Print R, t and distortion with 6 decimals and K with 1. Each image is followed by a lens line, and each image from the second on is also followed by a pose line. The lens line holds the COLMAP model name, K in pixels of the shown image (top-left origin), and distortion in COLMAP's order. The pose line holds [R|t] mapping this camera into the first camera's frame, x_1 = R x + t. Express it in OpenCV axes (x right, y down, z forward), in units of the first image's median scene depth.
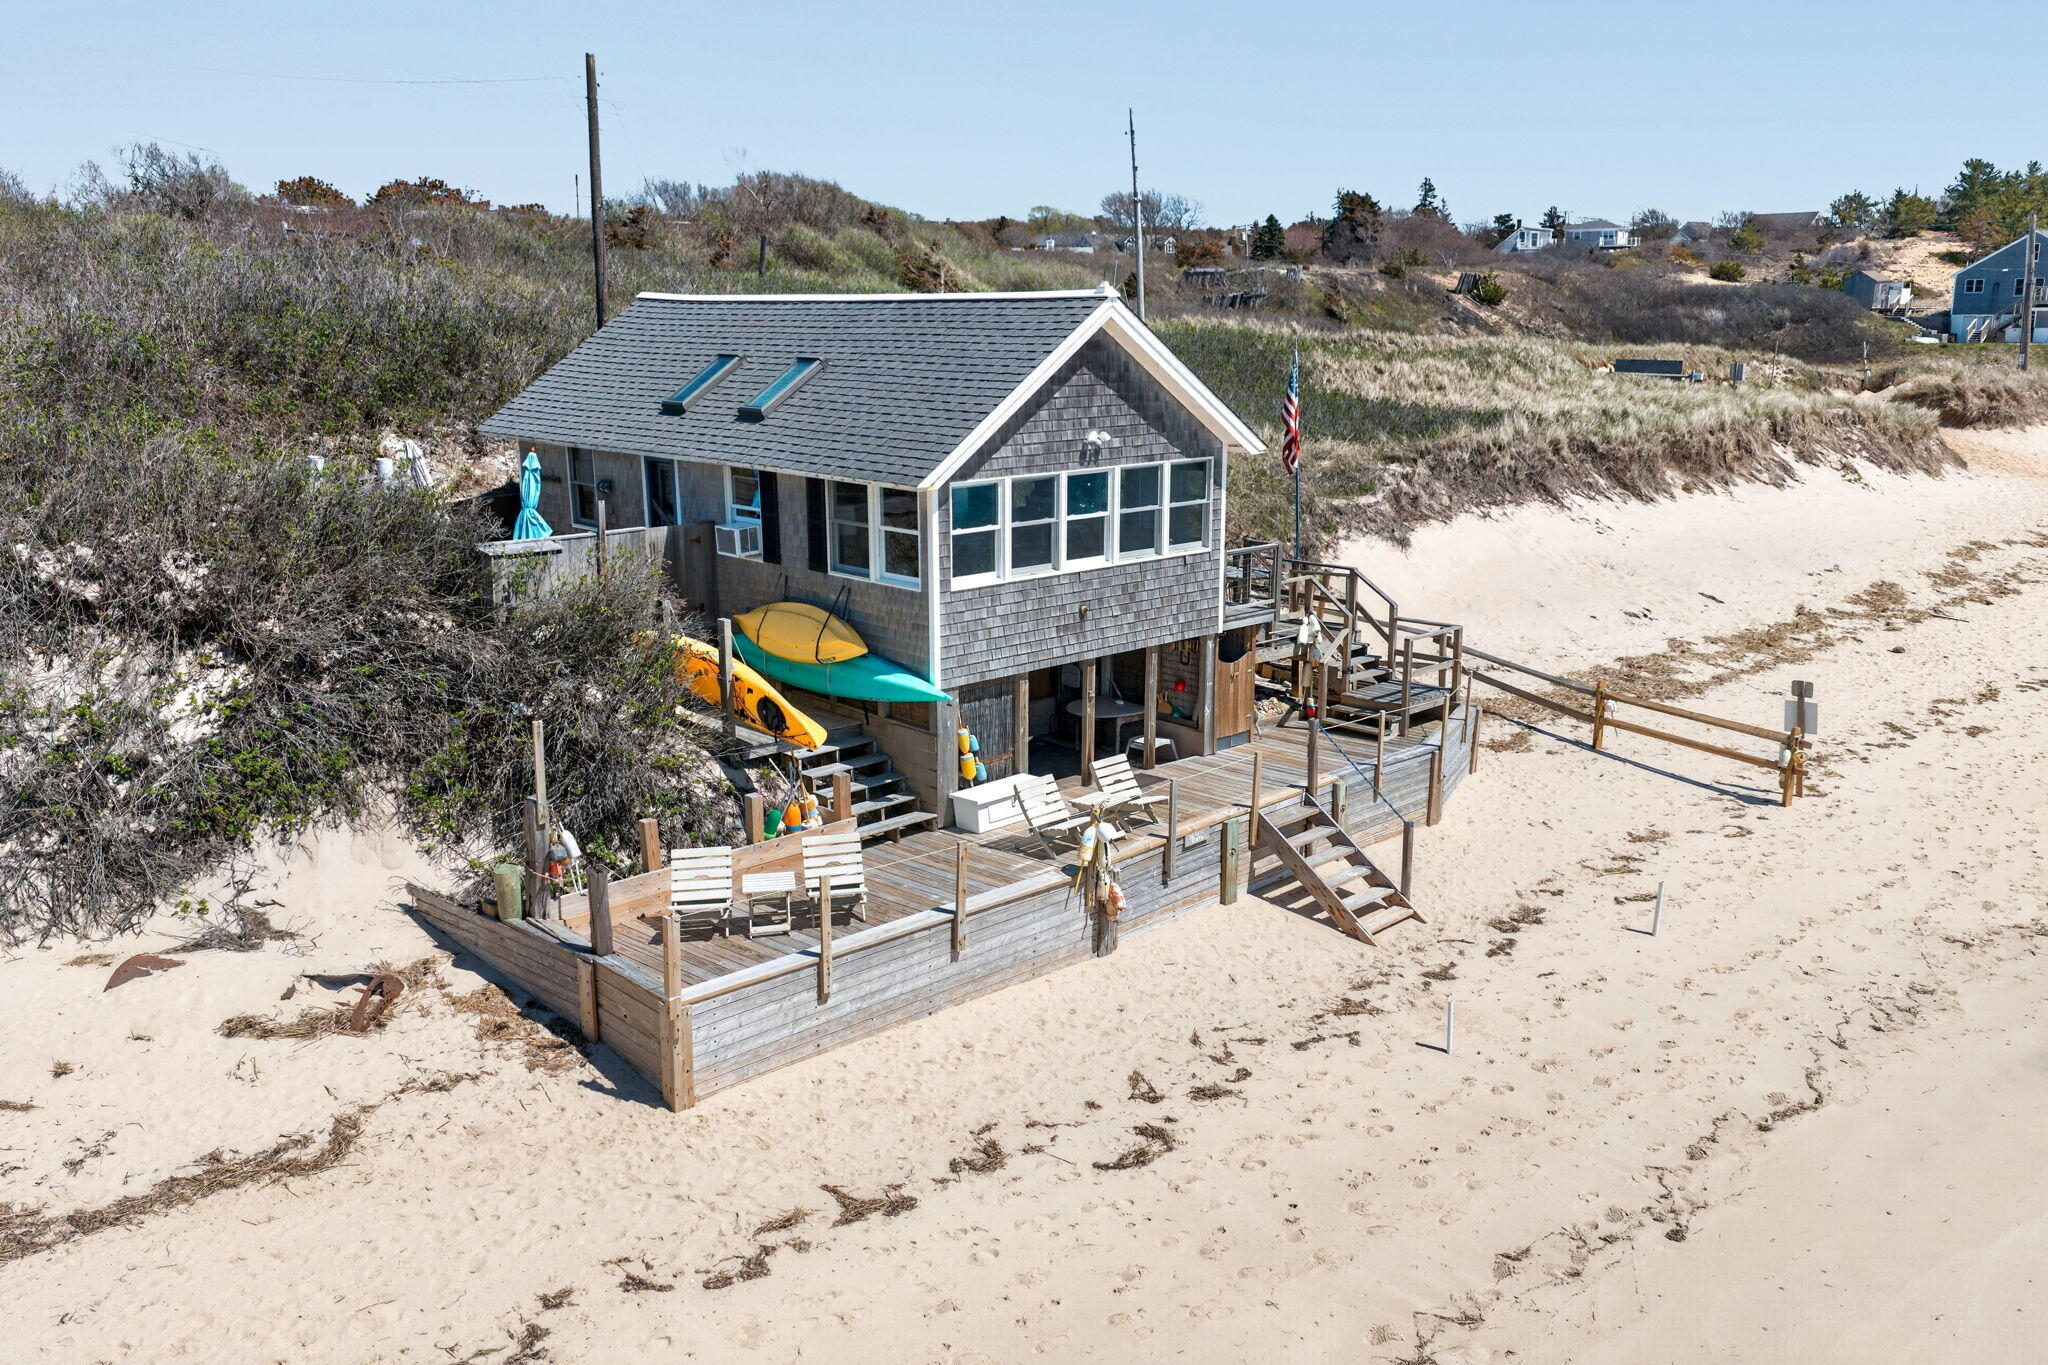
lens RADIAL K [[1656.4, 0, 1024.0], [0, 1656.4, 682.5], [0, 0, 1]] dist [0.049556, -0.064854]
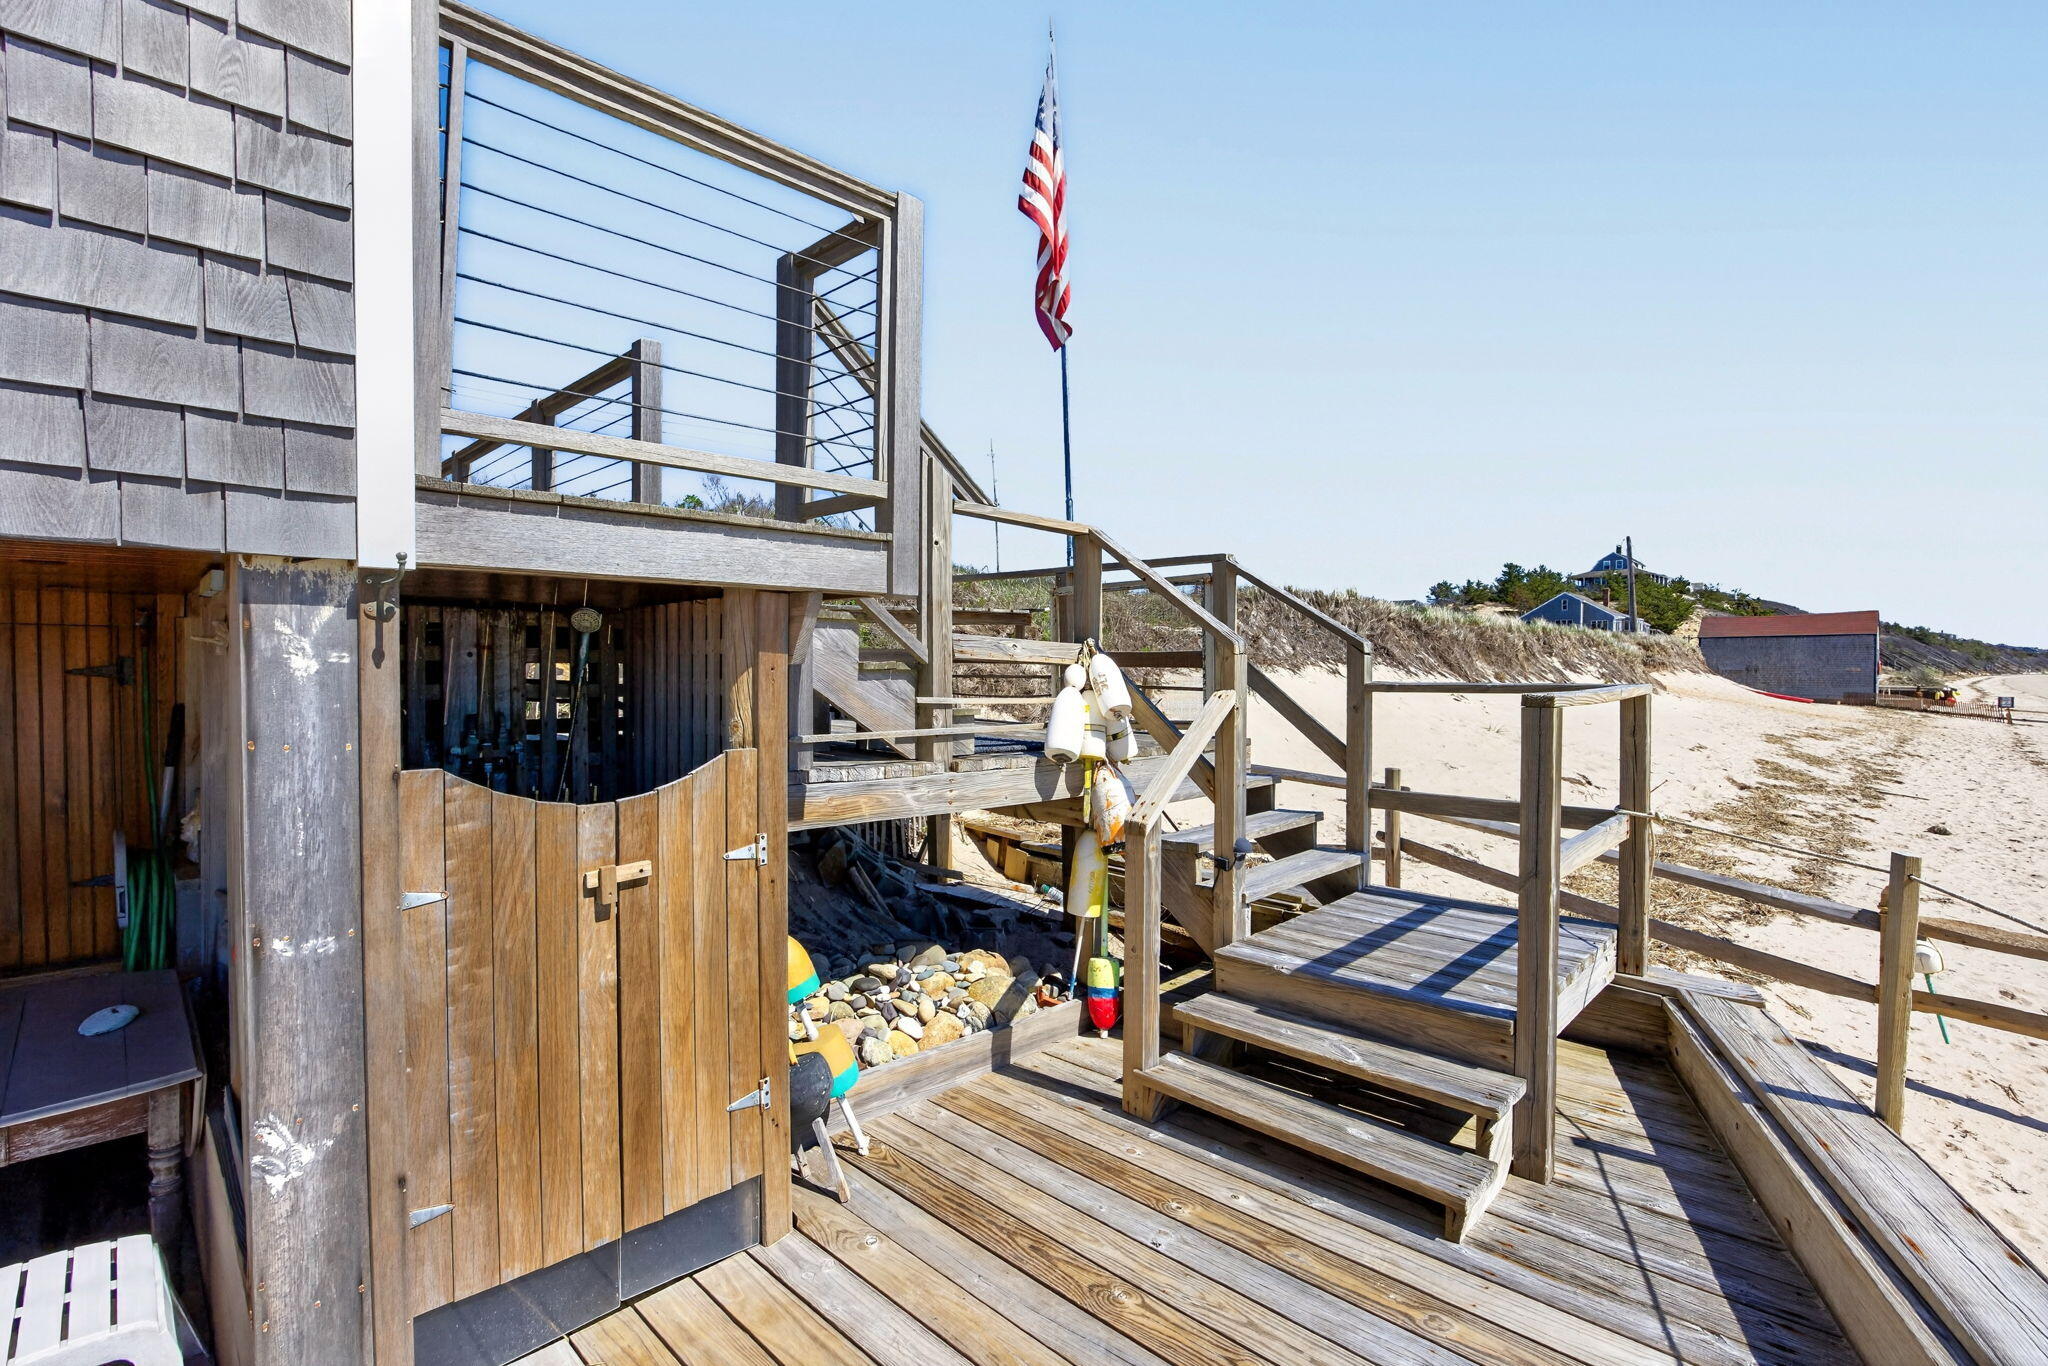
lens RADIAL K [[935.2, 0, 1029.0], [0, 935.2, 690.5], [0, 0, 1]] dist [-0.002536, 0.000672]
pose [[0.998396, 0.004611, 0.056422, 0.193705], [0.006385, 0.981144, -0.193173, -0.005335], [-0.056248, 0.193224, 0.979541, 1.074319]]
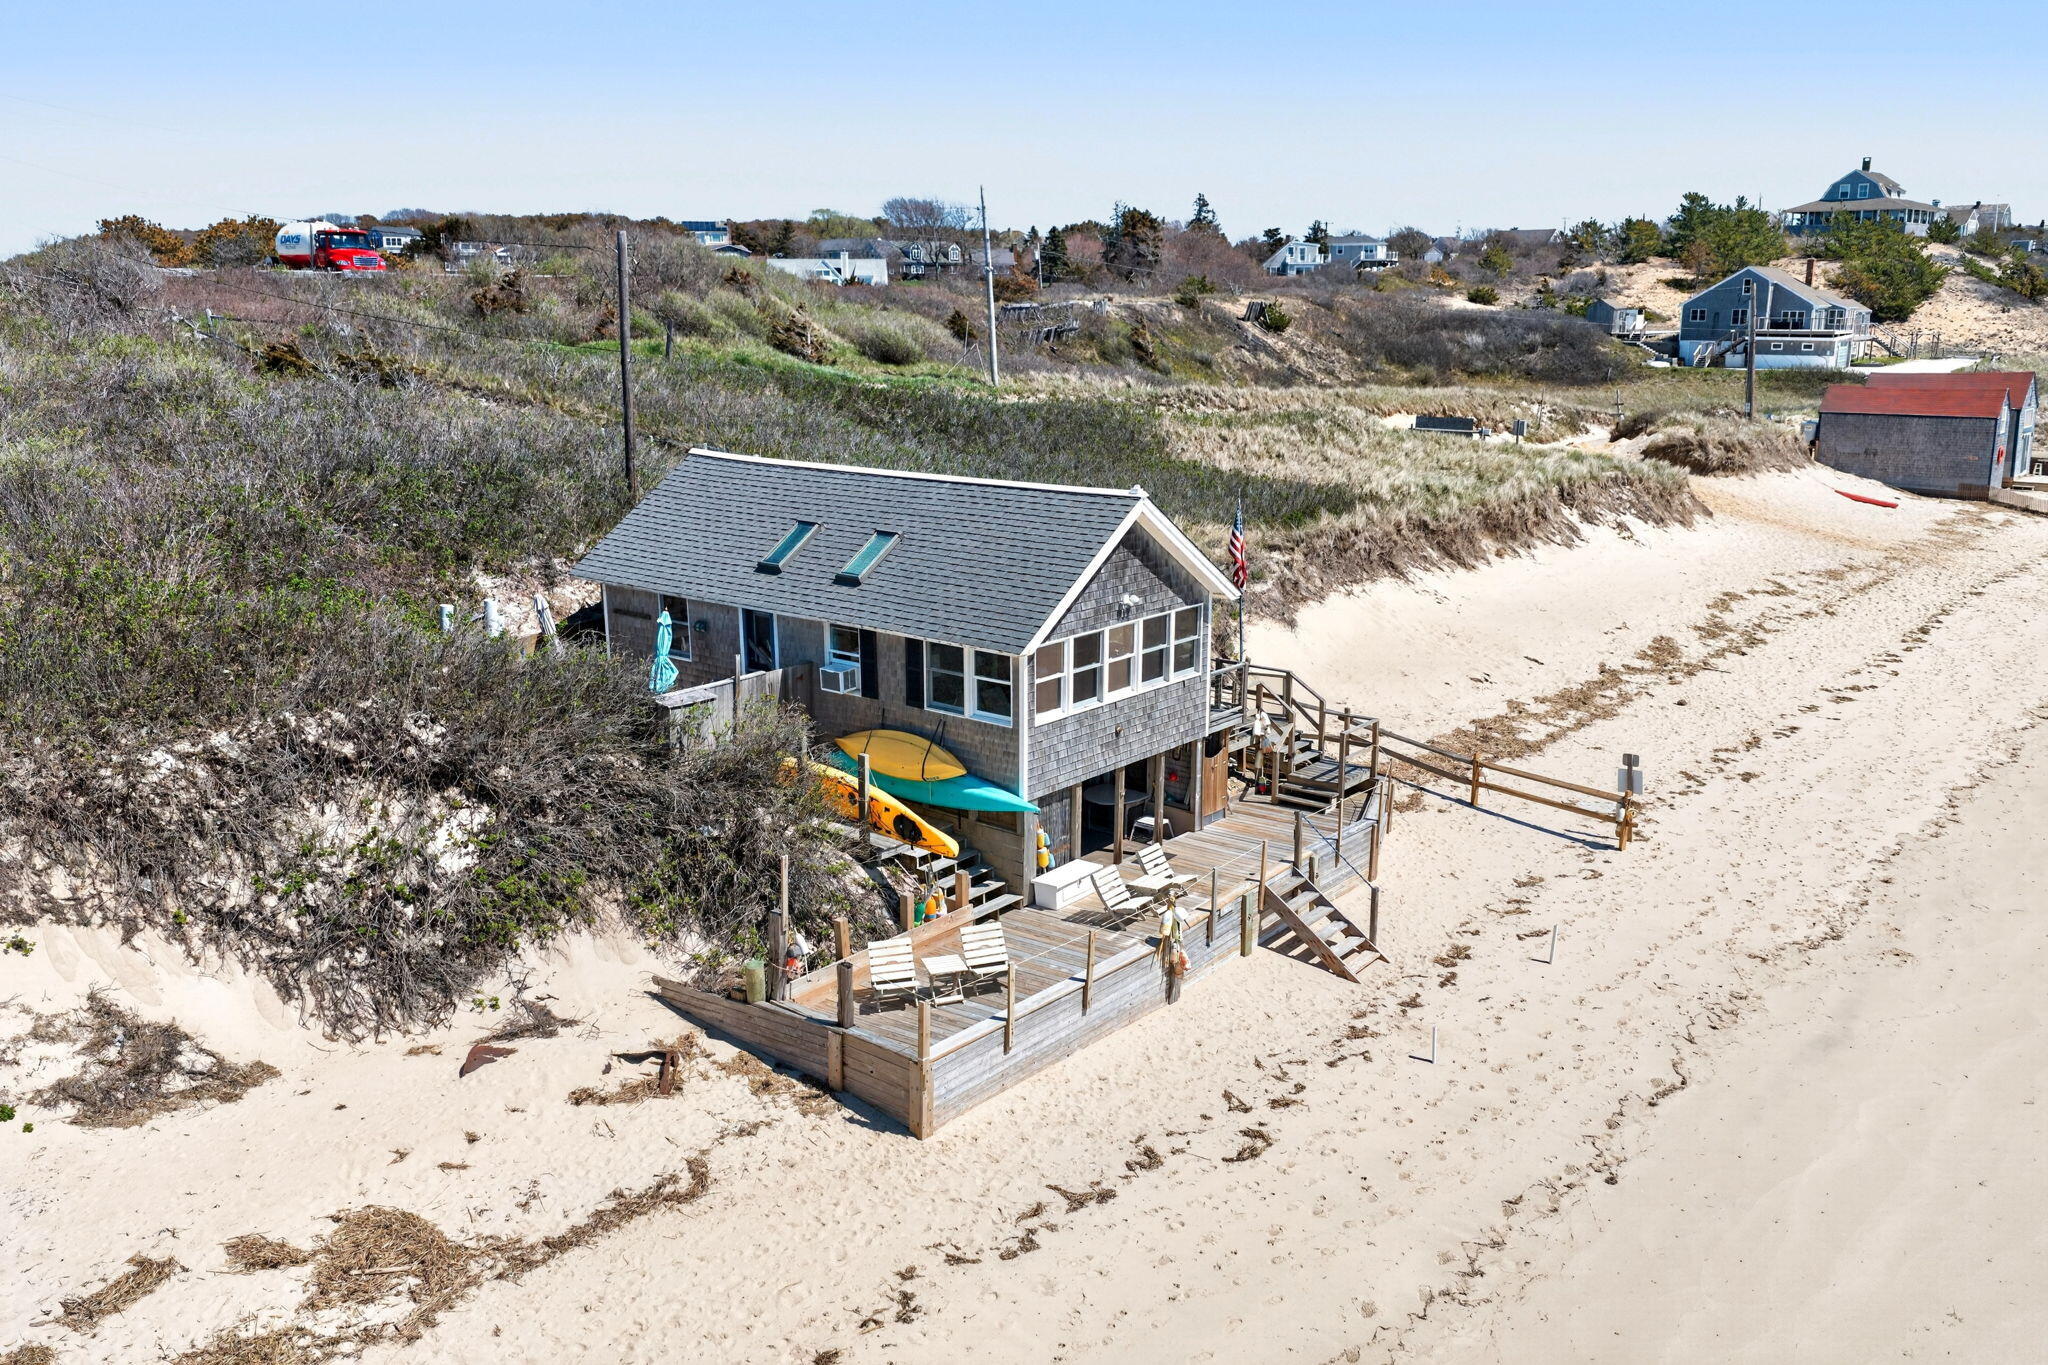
lens RADIAL K [[1647.6, 0, 1024.0], [0, 1647.6, 682.5], [0, 0, 1]] dist [0.115249, -0.297144]
pose [[0.990758, -0.026635, 0.133003, -0.221893], [0.025889, 0.999638, 0.007337, -0.098617], [-0.133150, -0.003826, 0.991089, -0.287757]]
